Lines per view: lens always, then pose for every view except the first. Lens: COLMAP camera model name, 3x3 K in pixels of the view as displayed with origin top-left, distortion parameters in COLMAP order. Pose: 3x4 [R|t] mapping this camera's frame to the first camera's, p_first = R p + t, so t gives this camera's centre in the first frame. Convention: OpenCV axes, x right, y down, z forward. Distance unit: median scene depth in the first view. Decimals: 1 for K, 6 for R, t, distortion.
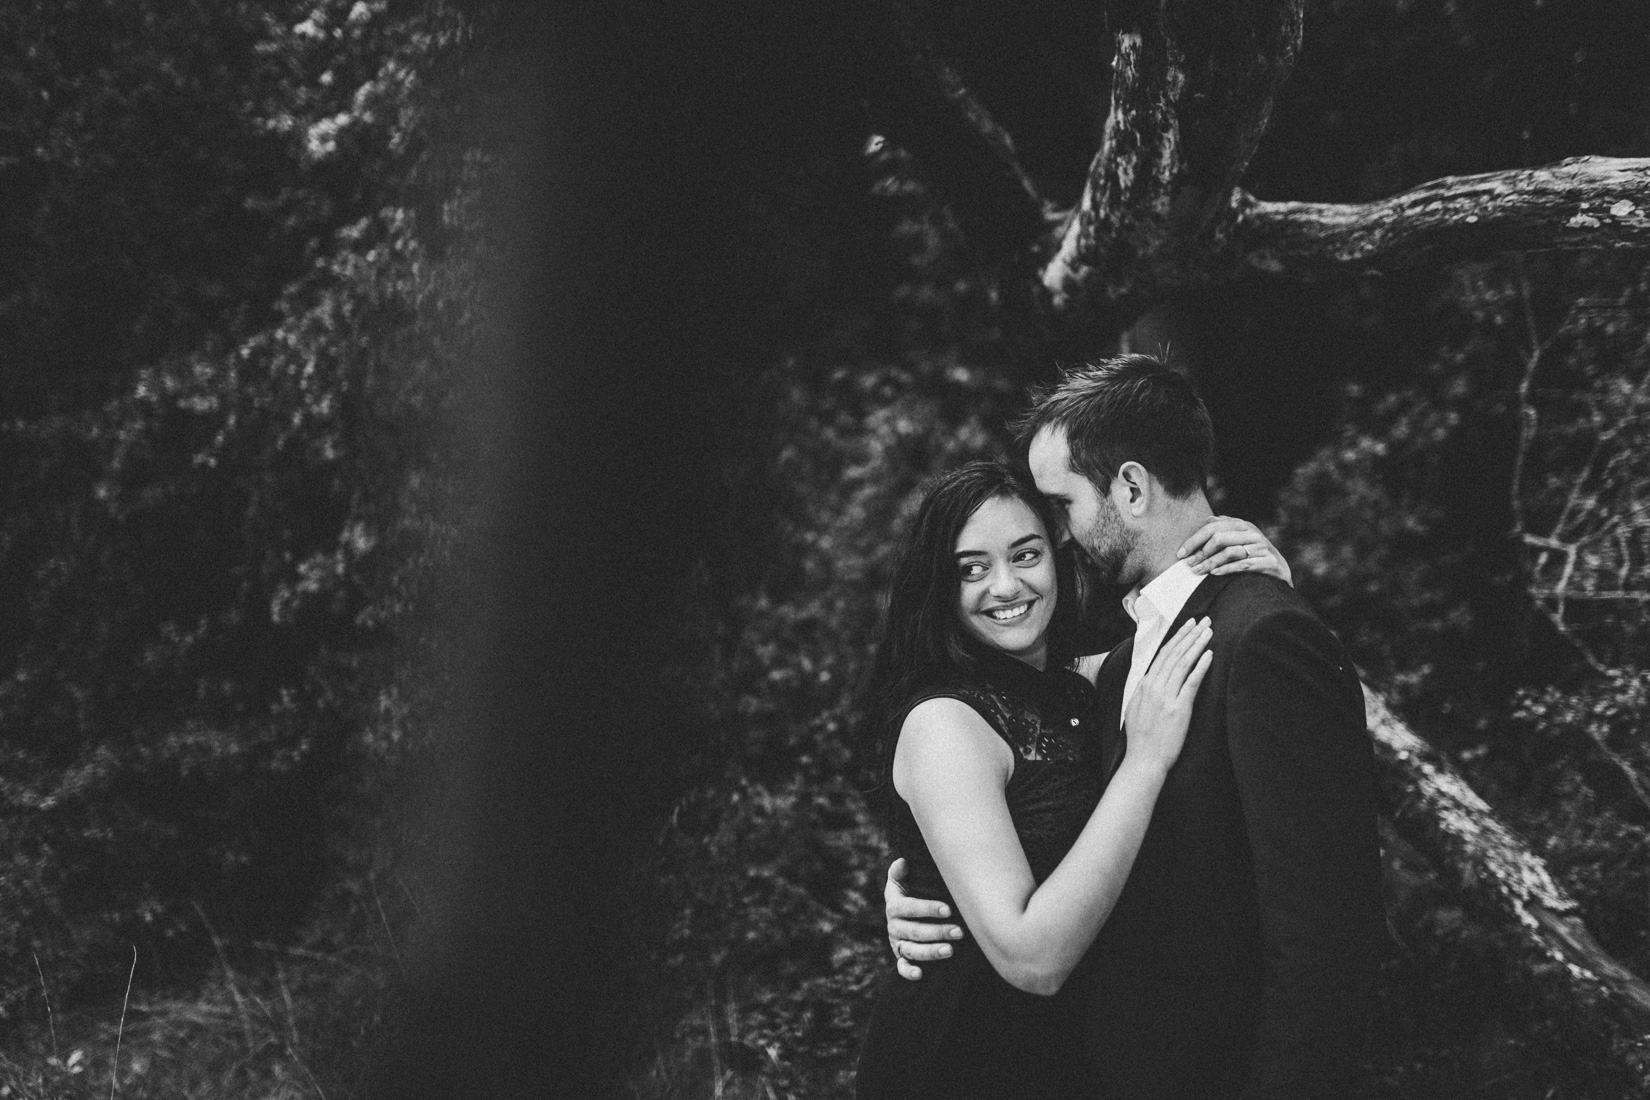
lens RADIAL K [[1661.2, 0, 817.0], [0, 1661.2, 551.6], [0, 0, 1]] dist [-0.004259, 0.000000]
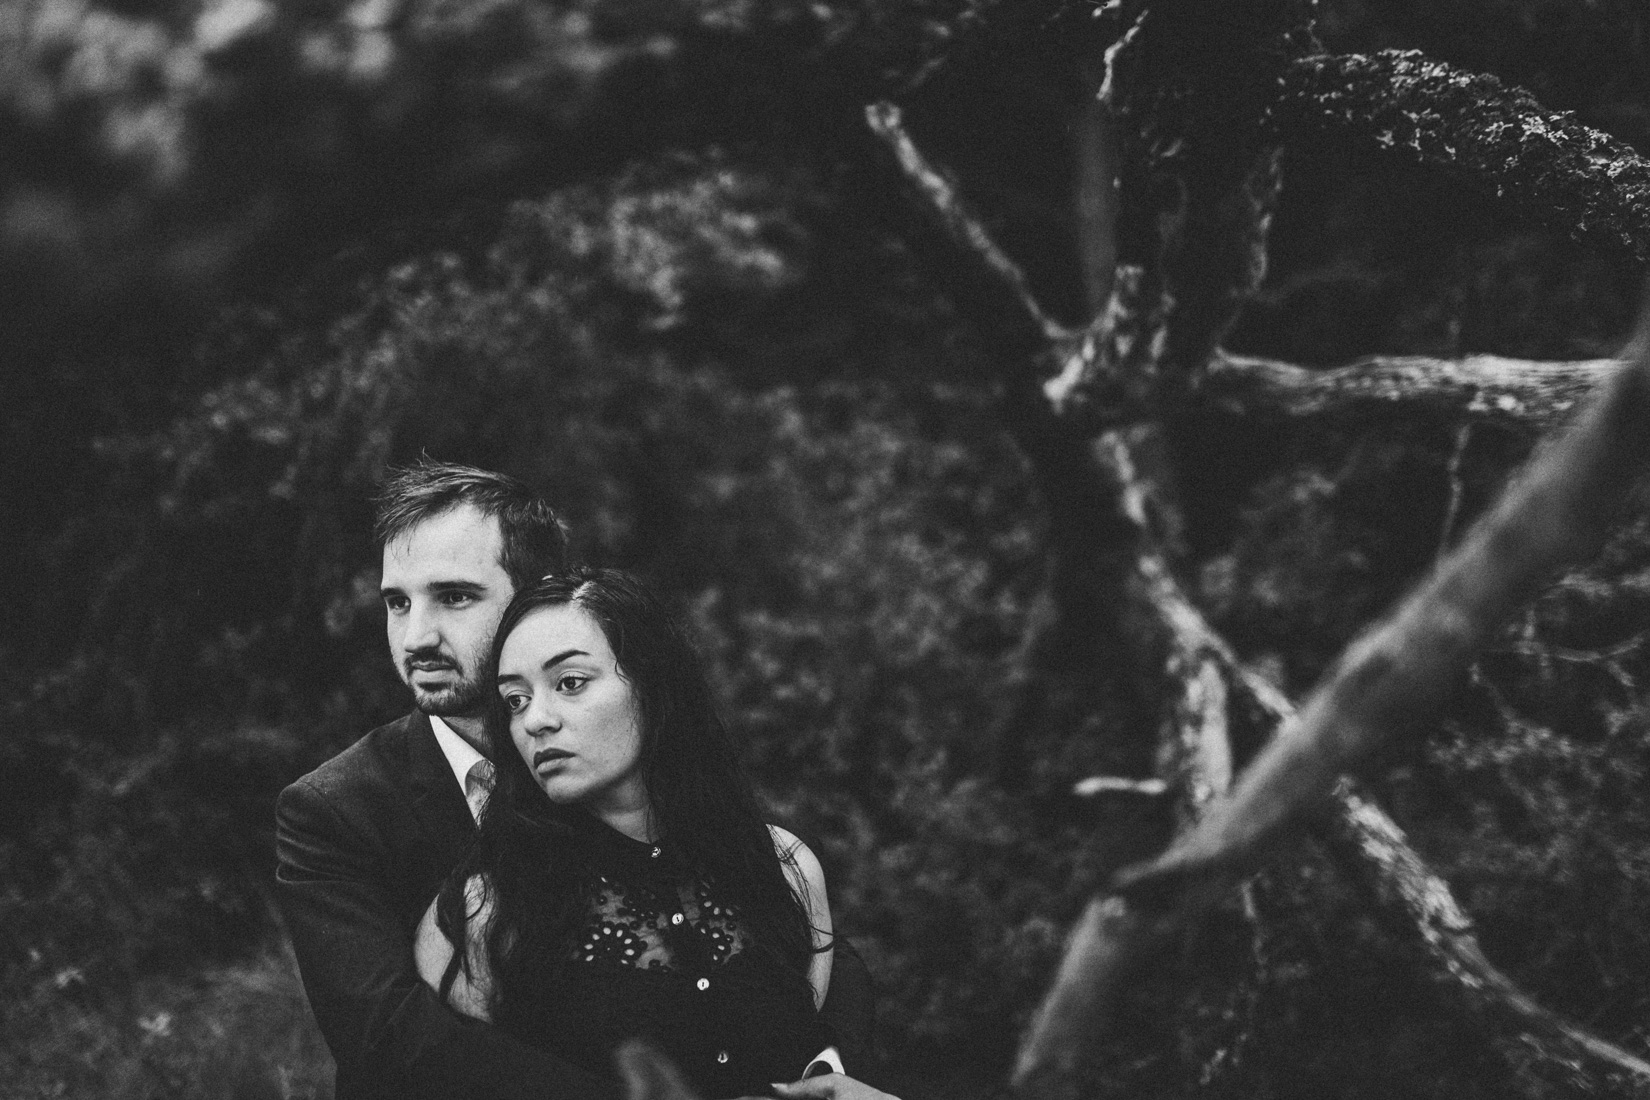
lens RADIAL K [[1661.2, 0, 811.3], [0, 1661.2, 555.9], [0, 0, 1]] dist [-0.004259, 0.000000]
pose [[0.999261, 0.030634, 0.023201, -0.040319], [-0.031025, 0.999380, 0.016664, -0.044446], [-0.022676, -0.017372, 0.999592, -0.137686]]
